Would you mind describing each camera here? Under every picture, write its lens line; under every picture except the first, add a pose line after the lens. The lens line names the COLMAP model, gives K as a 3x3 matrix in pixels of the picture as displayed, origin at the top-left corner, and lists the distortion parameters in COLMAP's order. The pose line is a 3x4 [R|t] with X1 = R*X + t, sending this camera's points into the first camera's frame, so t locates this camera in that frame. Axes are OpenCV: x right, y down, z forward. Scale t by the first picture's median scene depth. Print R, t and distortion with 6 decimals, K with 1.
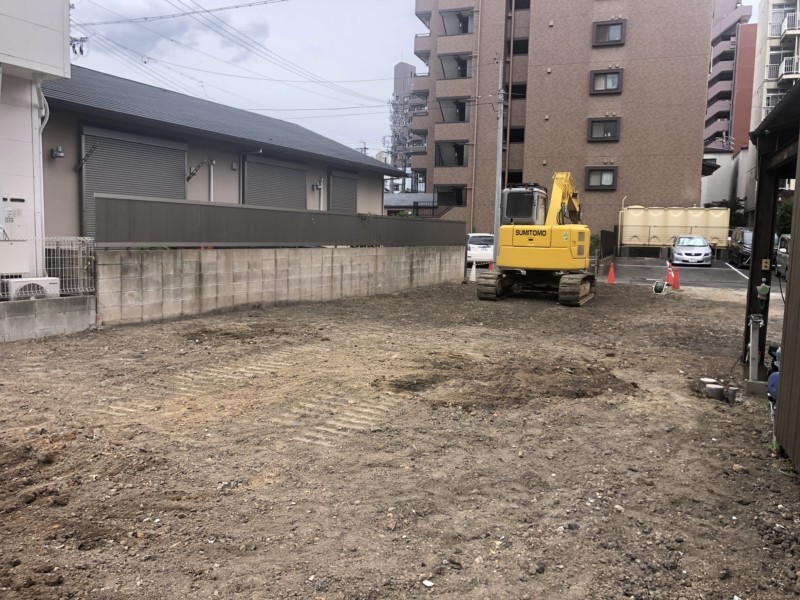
lens RADIAL K [[653.8, 0, 391.6], [0, 653.8, 299.0], [0, 0, 1]] dist [0.006959, 0.008372]
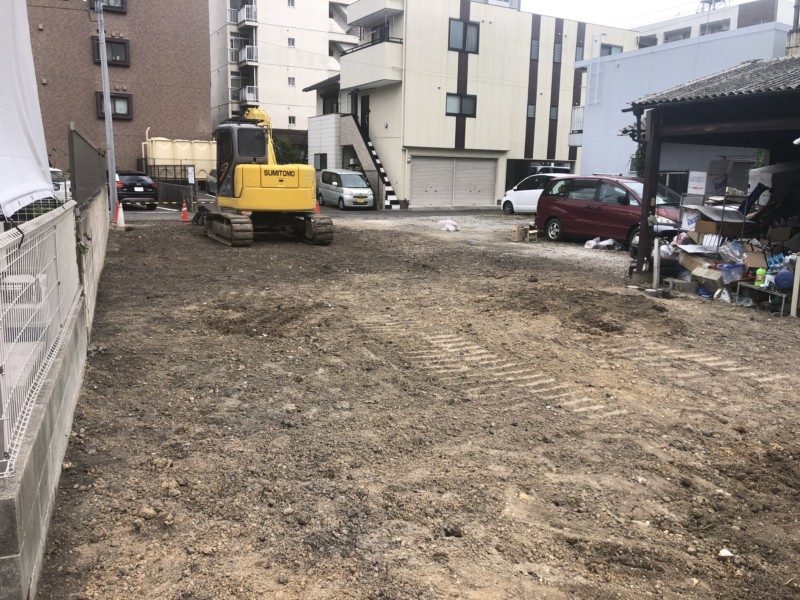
lens RADIAL K [[653.8, 0, 391.6], [0, 653.8, 299.0], [0, 0, 1]] dist [0.006959, 0.008372]
pose [[0.646479, -0.149456, 0.748150, -0.166875], [0.069075, 0.988063, 0.137695, -0.014998], [-0.759799, -0.037339, 0.649085, 0.091170]]
